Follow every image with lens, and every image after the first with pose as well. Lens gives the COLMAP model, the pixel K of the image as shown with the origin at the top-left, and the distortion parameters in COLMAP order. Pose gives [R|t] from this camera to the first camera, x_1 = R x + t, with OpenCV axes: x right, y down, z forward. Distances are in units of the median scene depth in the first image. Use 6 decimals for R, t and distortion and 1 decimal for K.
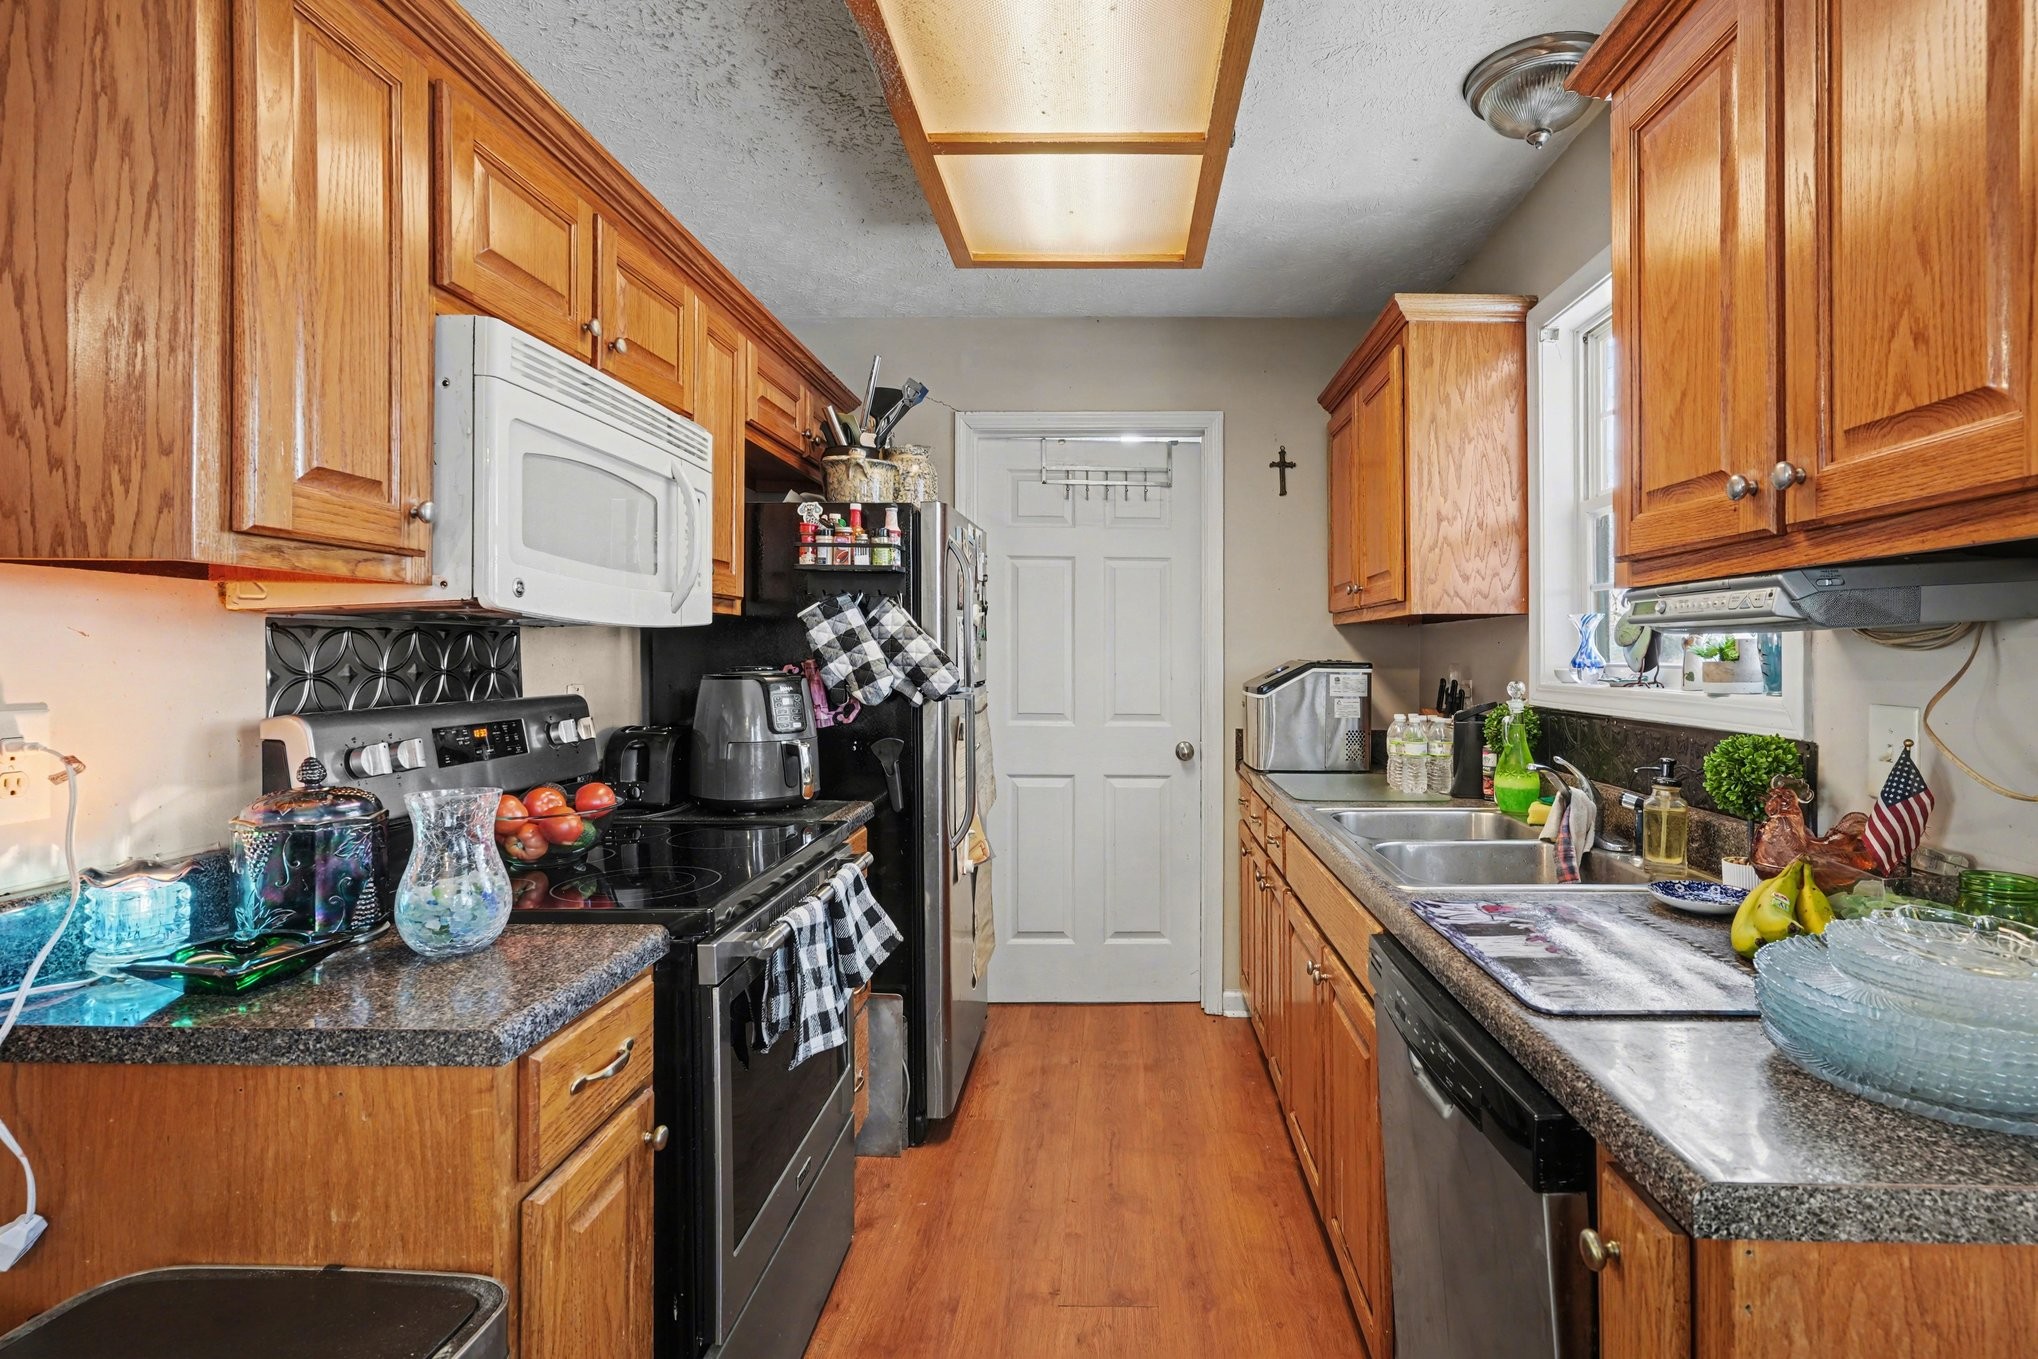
lens RADIAL K [[948.5, 0, 1012.1], [0, 948.5, 666.6], [0, 0, 1]] dist [-0.006507, 0.000540]
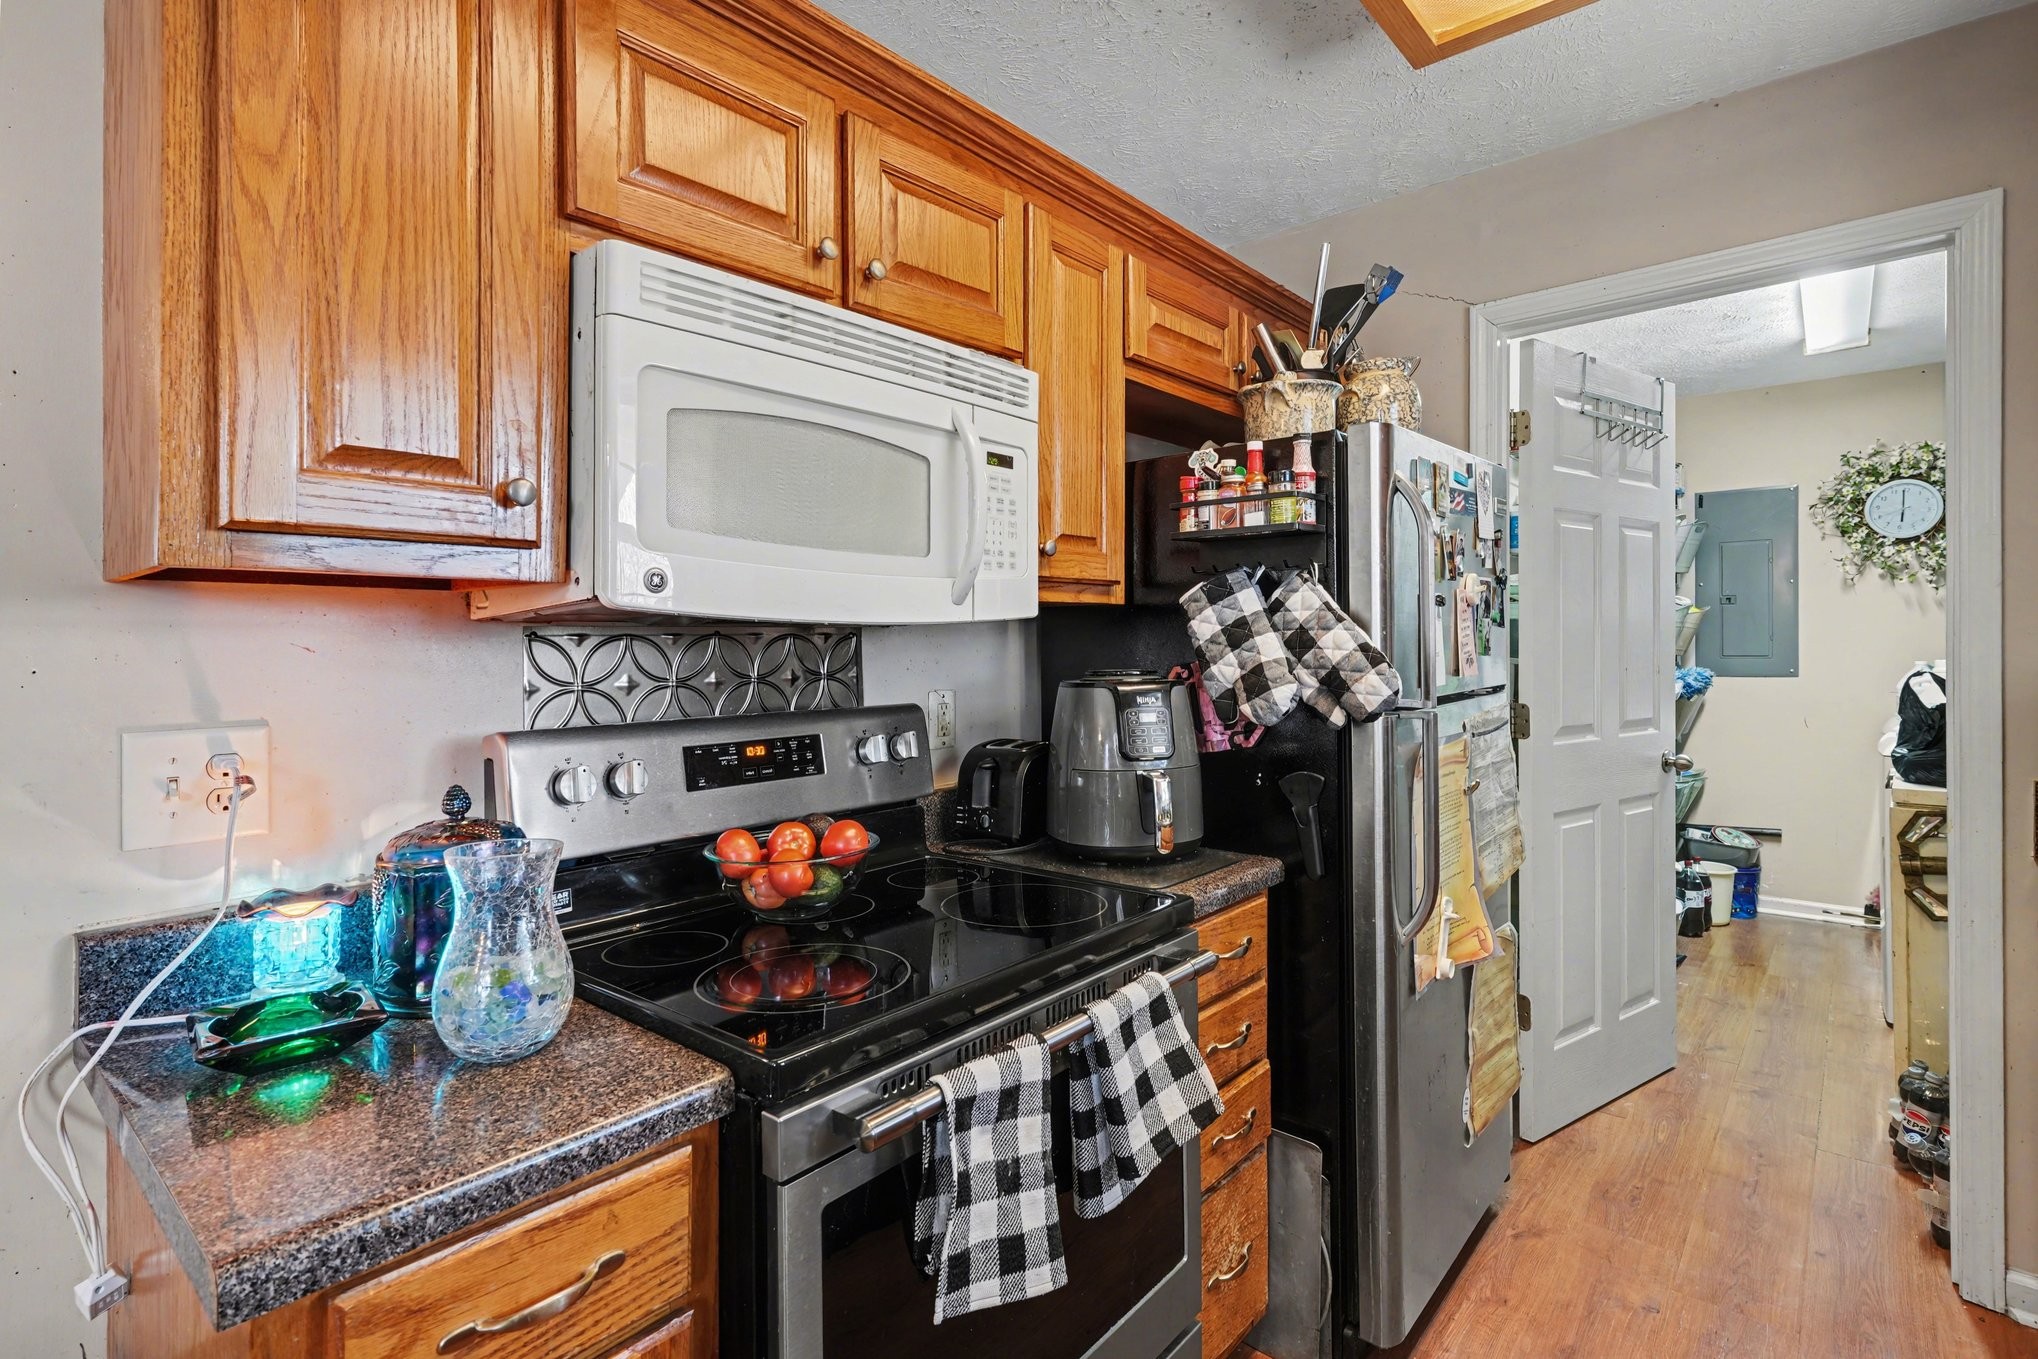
lens RADIAL K [[948.5, 0, 1012.1], [0, 948.5, 666.6], [0, 0, 1]] dist [-0.006507, 0.000540]
pose [[0.813911, -0.003019, -0.580982, 0.104918], [0.008873, 0.999934, 0.007234, -0.009164], [0.580922, -0.011043, 0.813884, 0.320604]]
